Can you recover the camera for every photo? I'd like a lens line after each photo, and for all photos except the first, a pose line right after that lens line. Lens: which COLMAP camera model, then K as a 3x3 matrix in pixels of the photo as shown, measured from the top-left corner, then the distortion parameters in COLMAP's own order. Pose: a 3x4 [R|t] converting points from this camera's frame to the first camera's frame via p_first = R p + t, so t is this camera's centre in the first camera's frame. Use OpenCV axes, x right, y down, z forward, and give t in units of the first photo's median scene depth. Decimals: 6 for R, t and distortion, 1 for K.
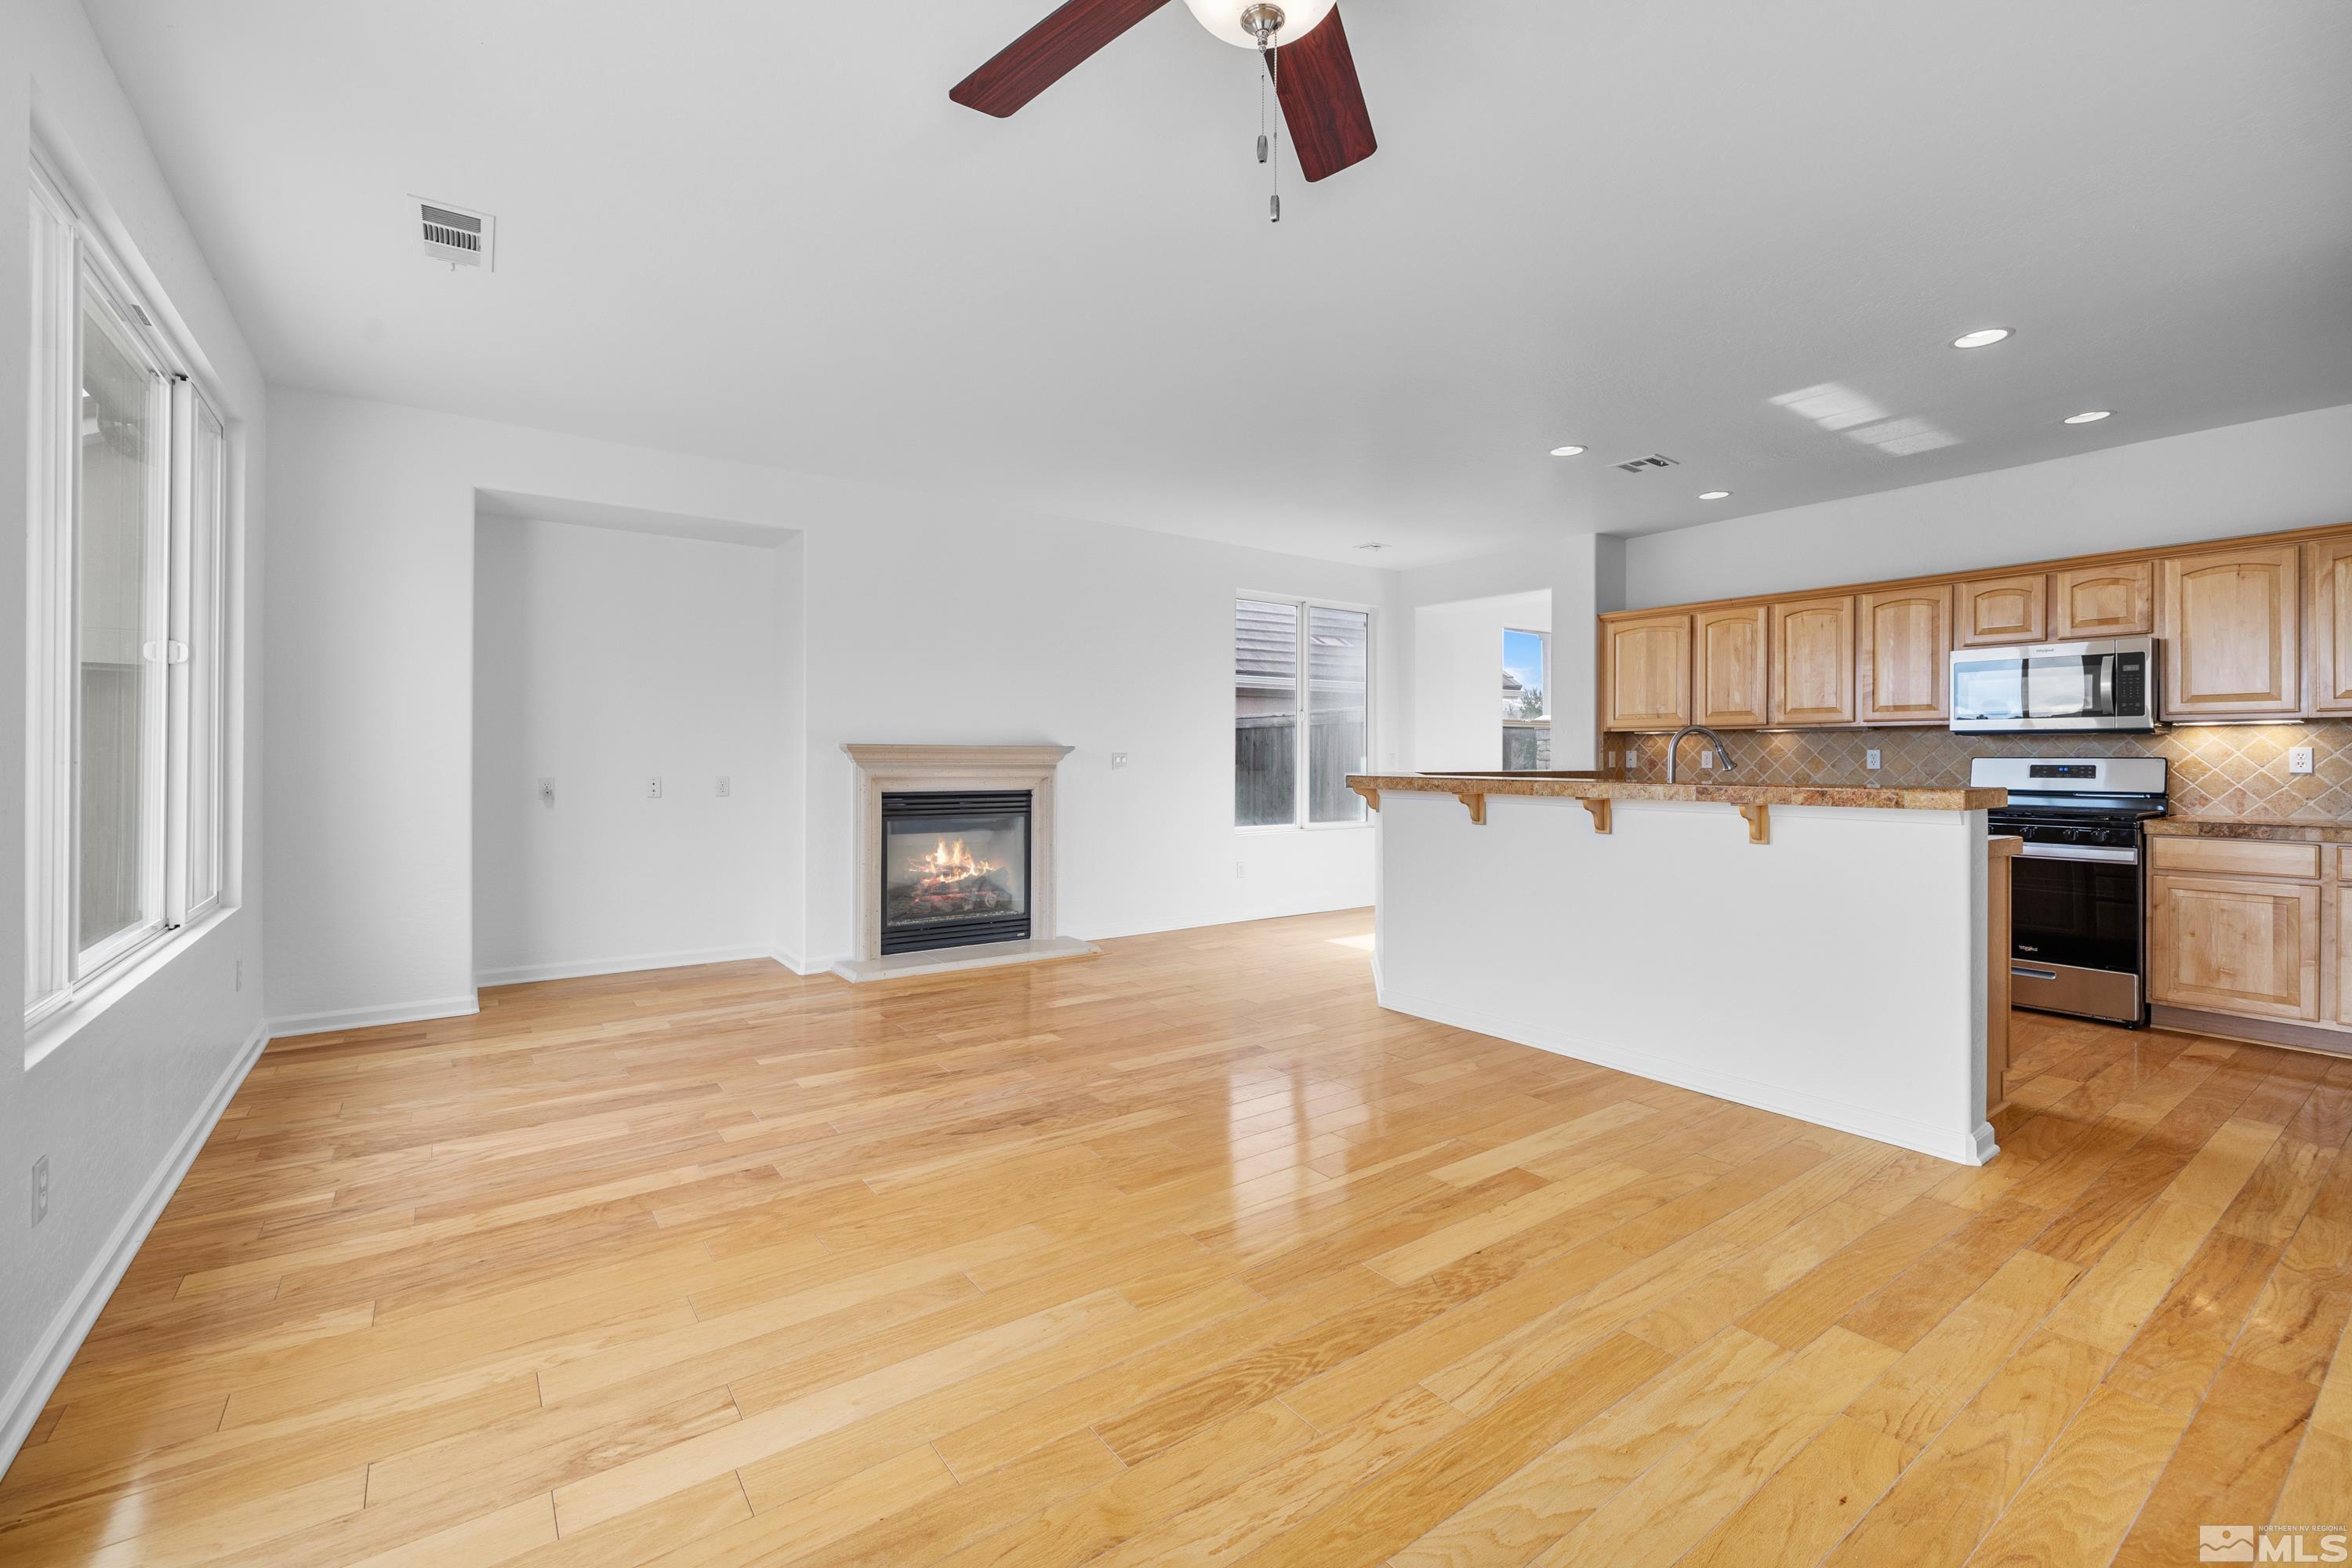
lens RADIAL K [[996.7, 0, 1183.1], [0, 996.7, 746.1], [0, 0, 1]] dist [-0.000333, 0.000015]
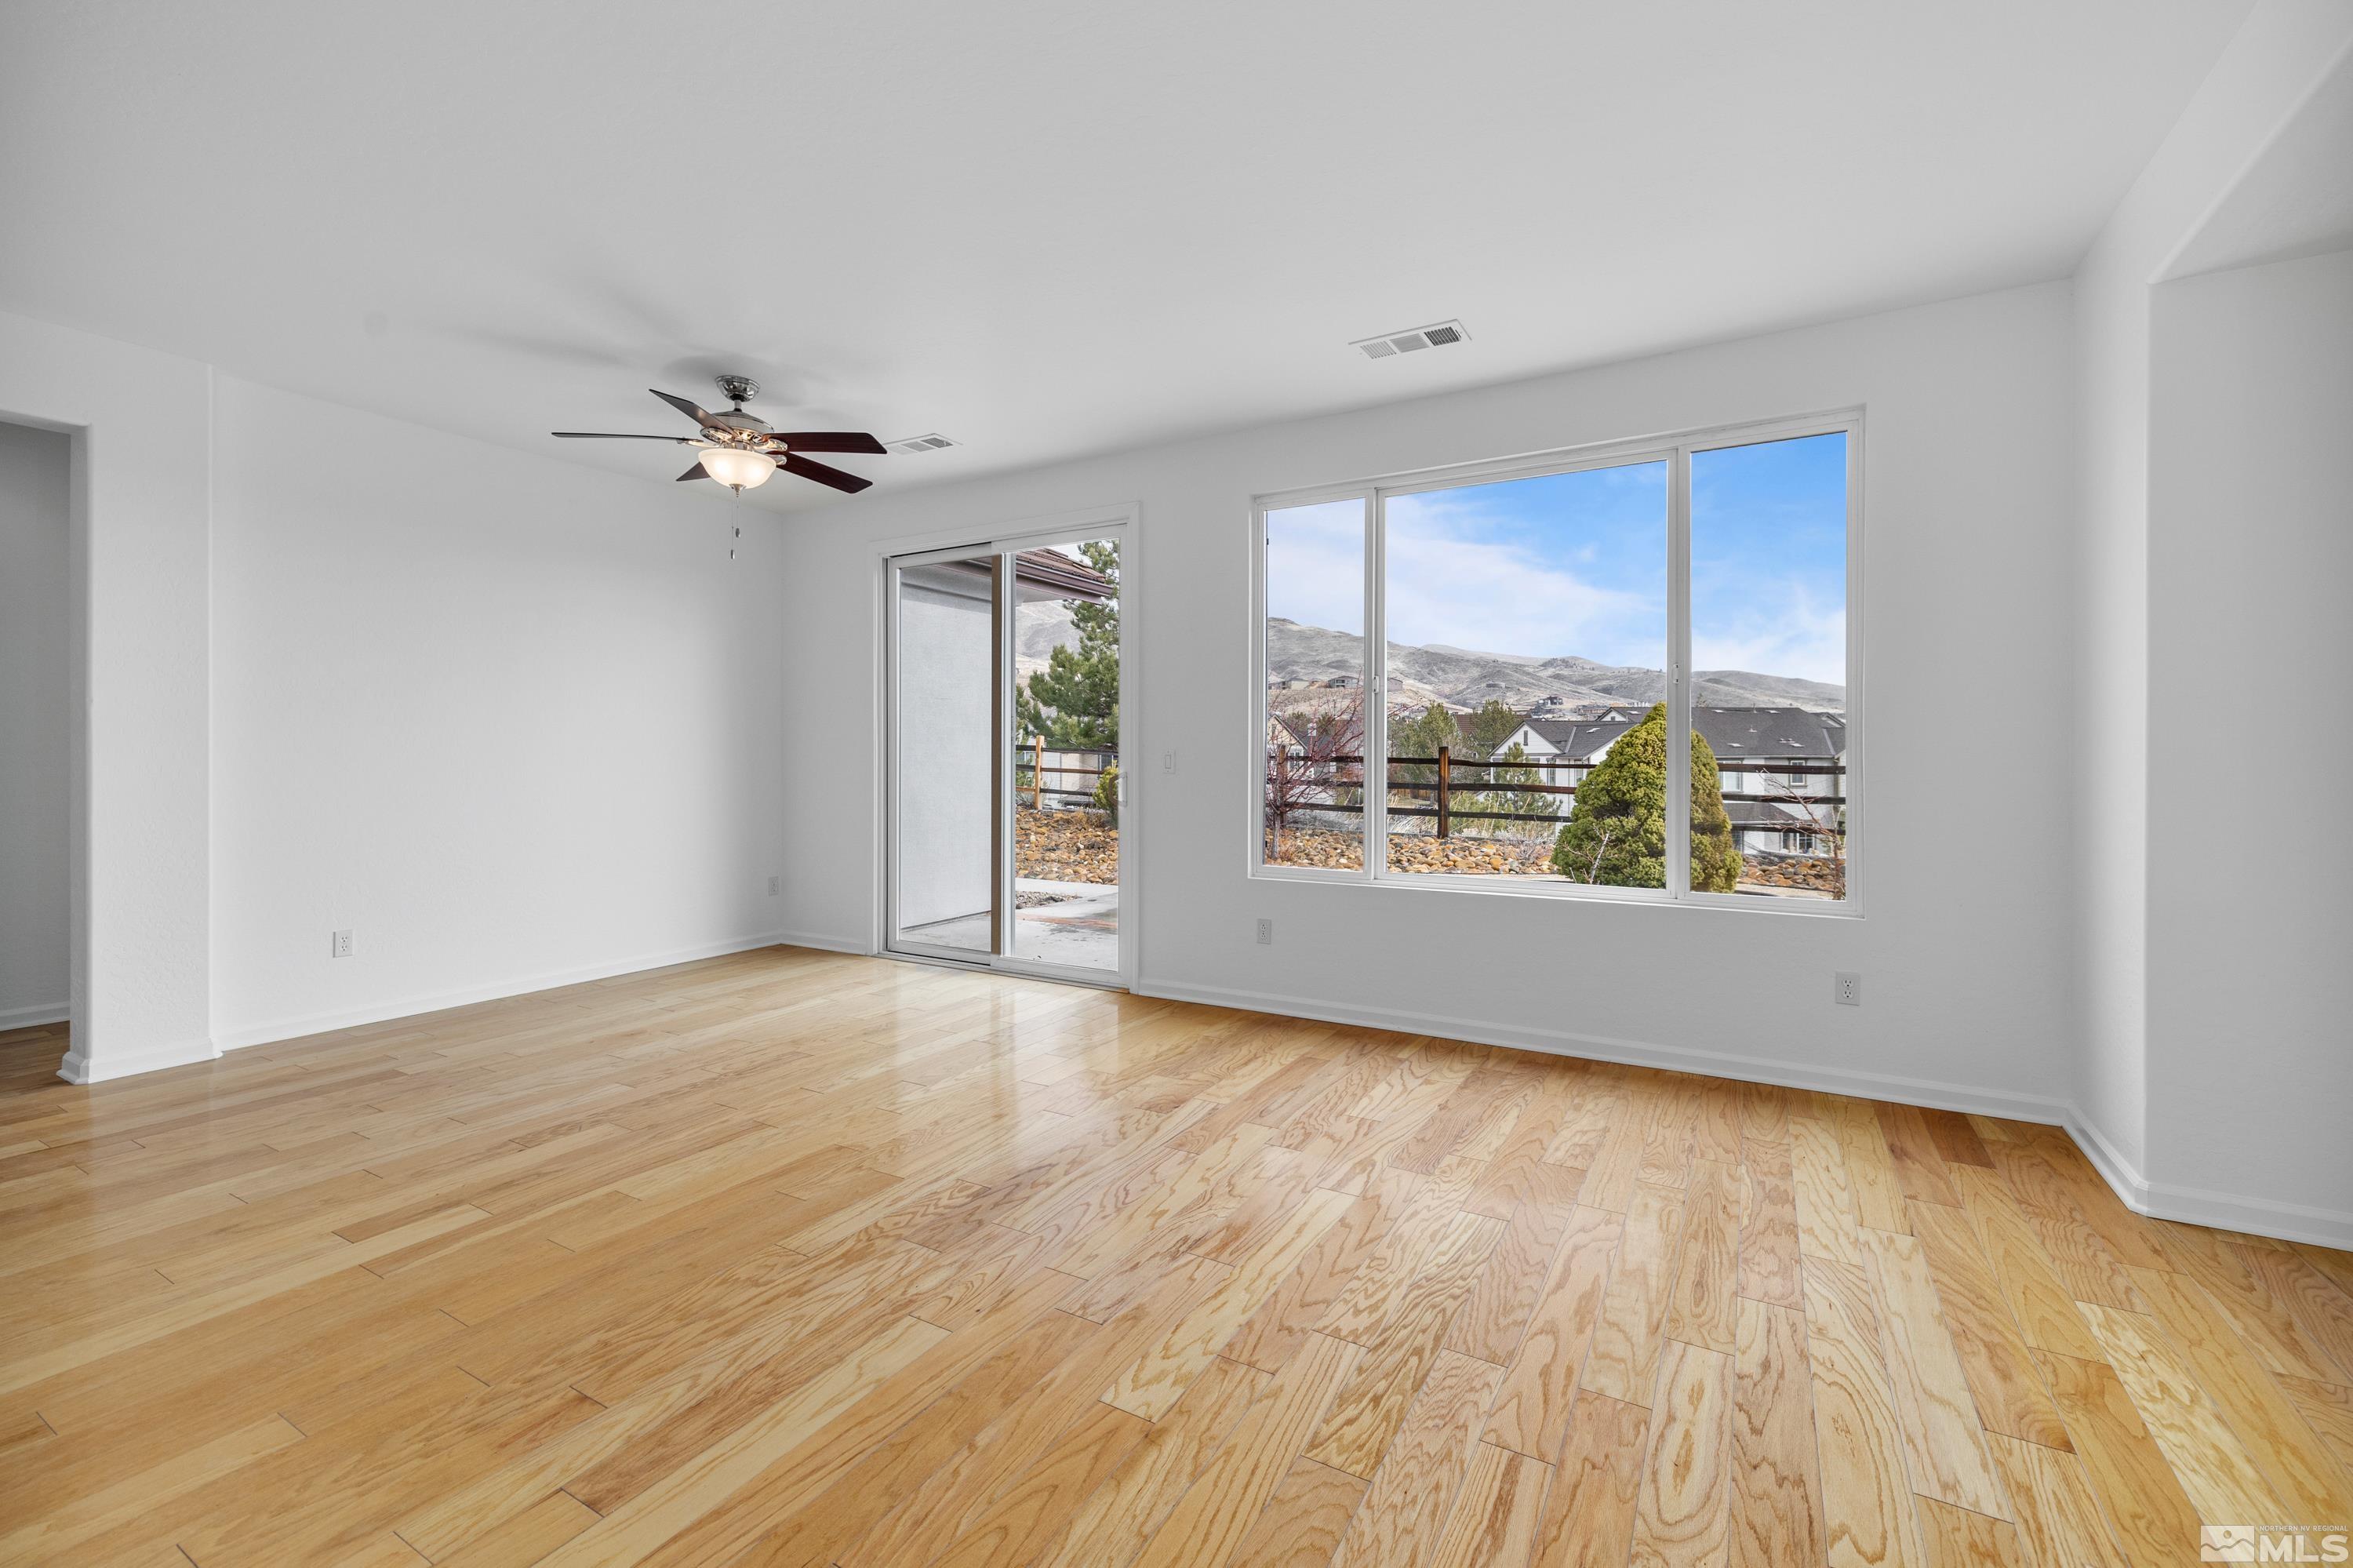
lens RADIAL K [[997.1, 0, 1170.8], [0, 997.1, 781.8], [0, 0, 1]] dist [-0.000333, 0.000015]
pose [[-0.917155, 0.005995, -0.398486, 0.023771], [-0.000307, 0.999876, 0.015748, 0.014040], [0.398531, 0.014566, -0.917039, 1.359535]]
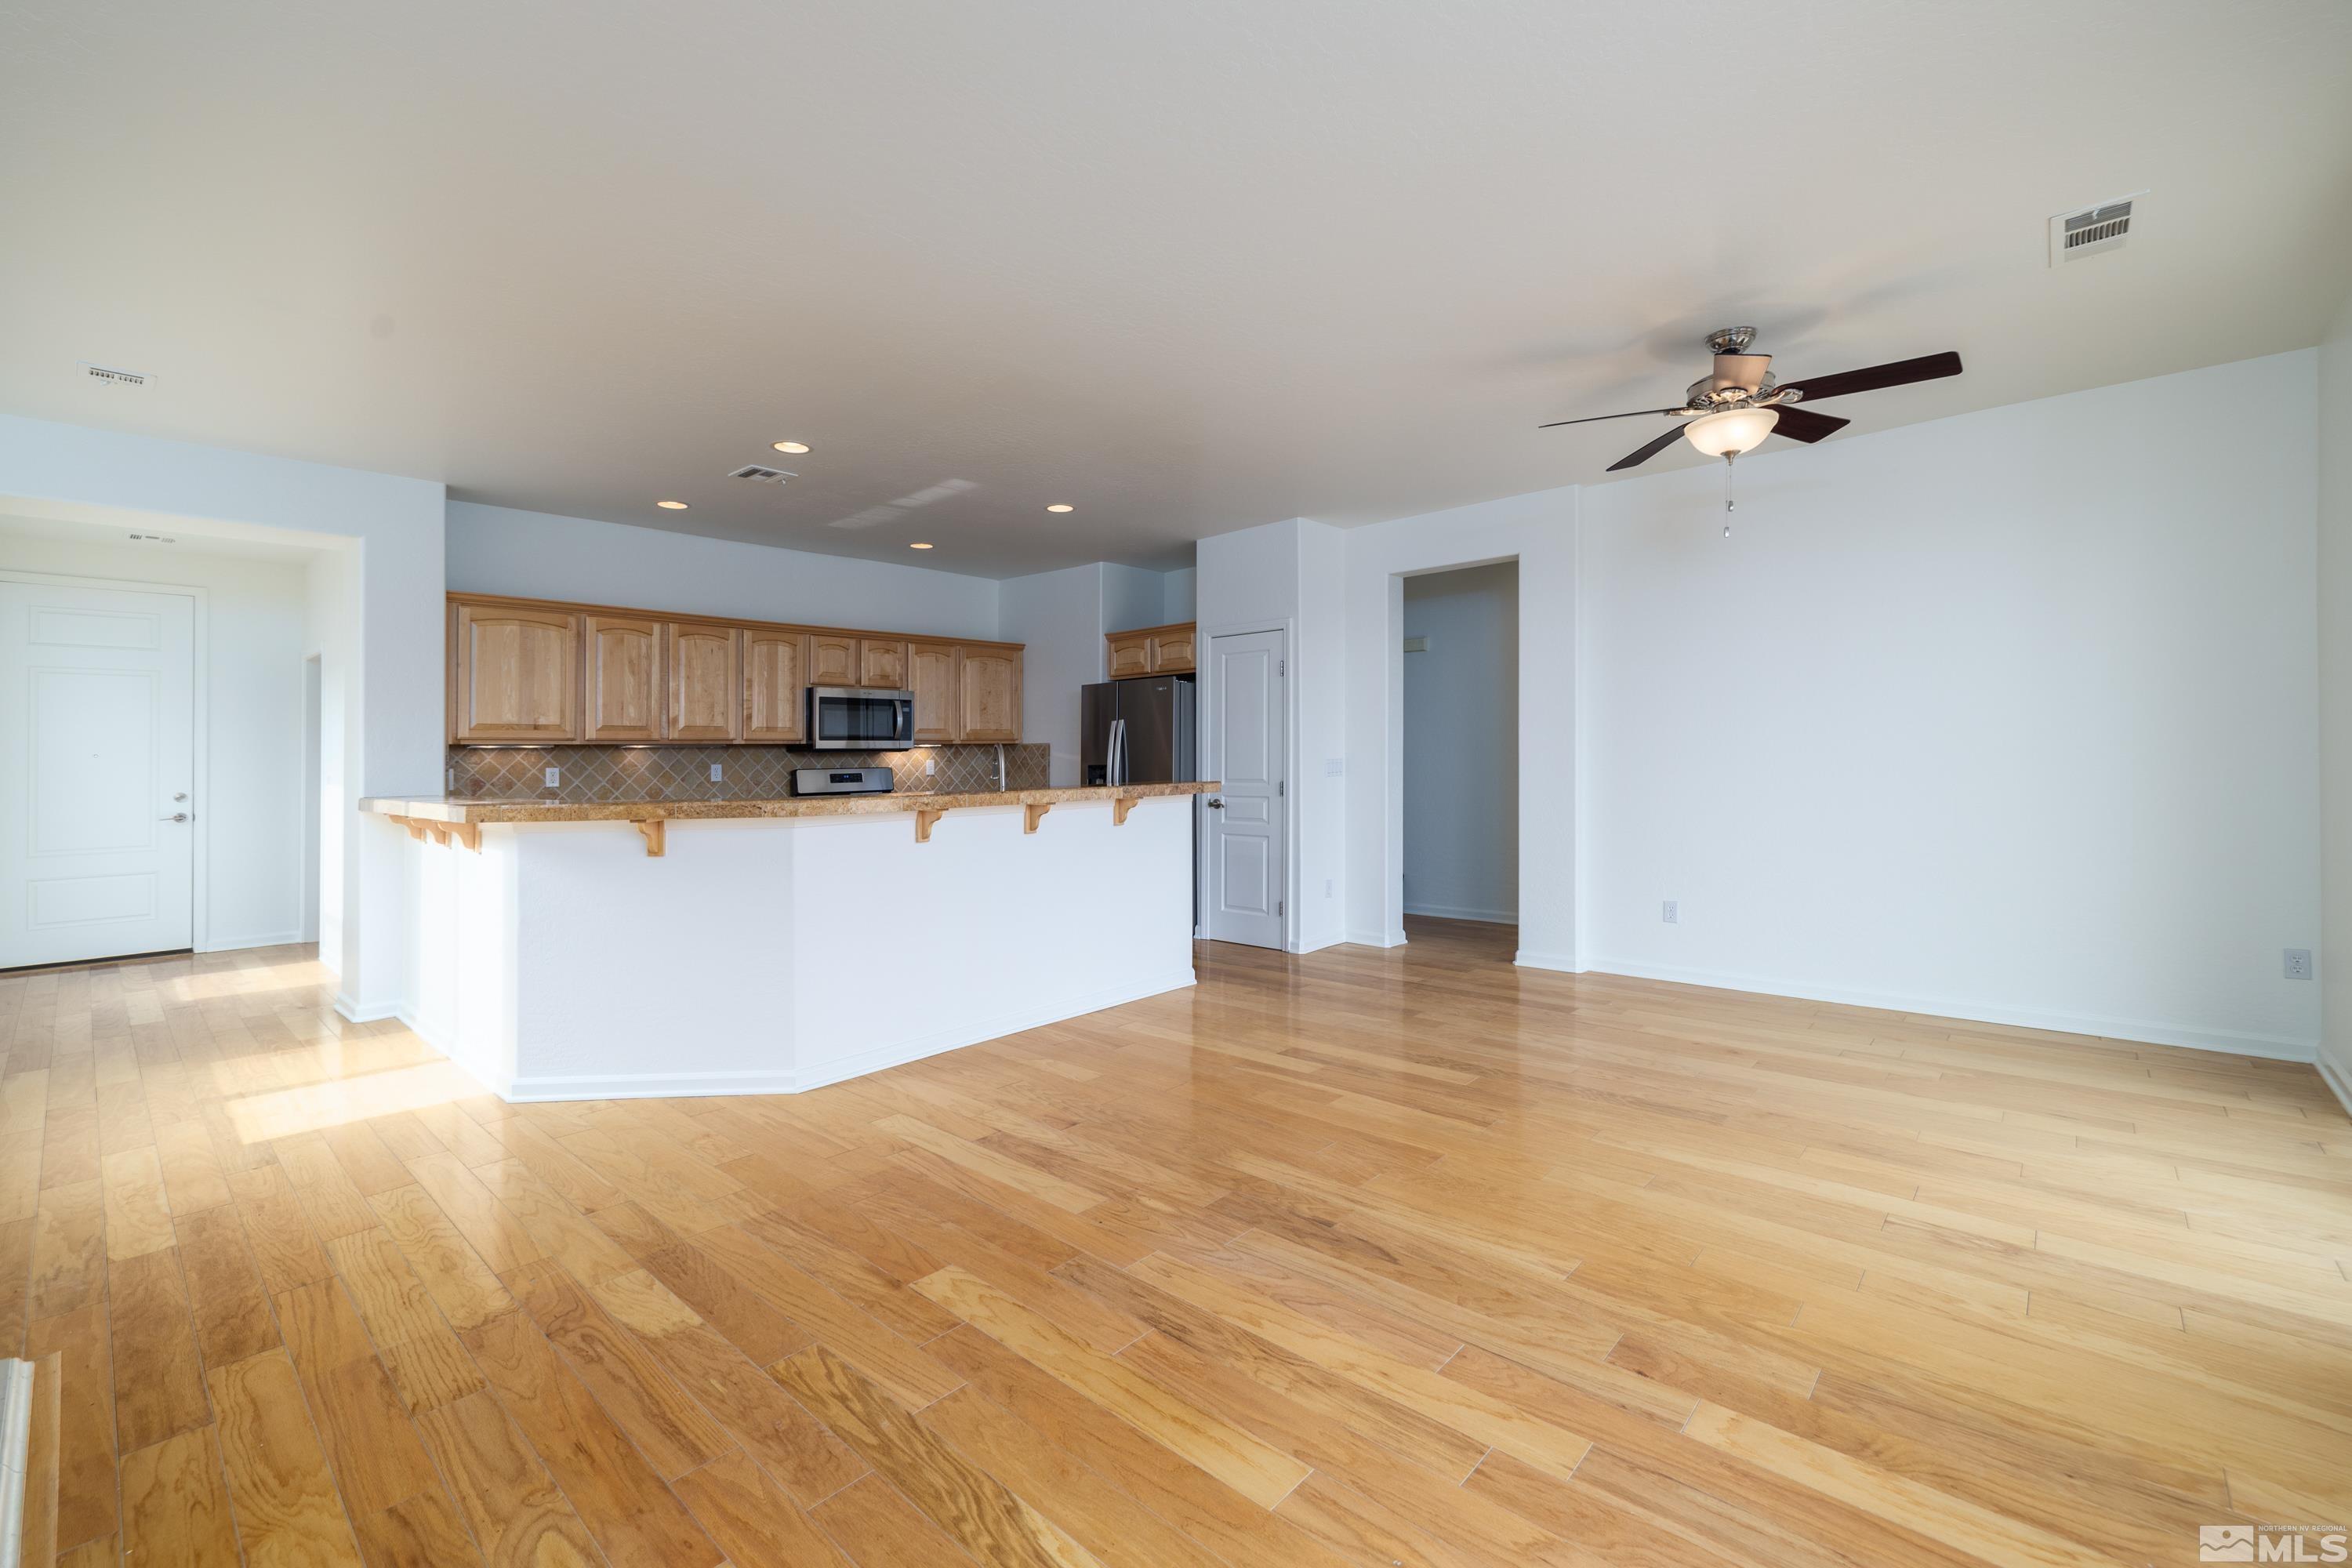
lens RADIAL K [[996.7, 0, 1165.4], [0, 996.7, 746.6], [0, 0, 1]] dist [-0.000333, 0.000015]
pose [[-0.190563, 0.011988, 0.981602, -0.691119], [0.007257, 0.999915, -0.010803, -0.000830], [-0.981648, 0.005065, -0.190634, 0.950423]]
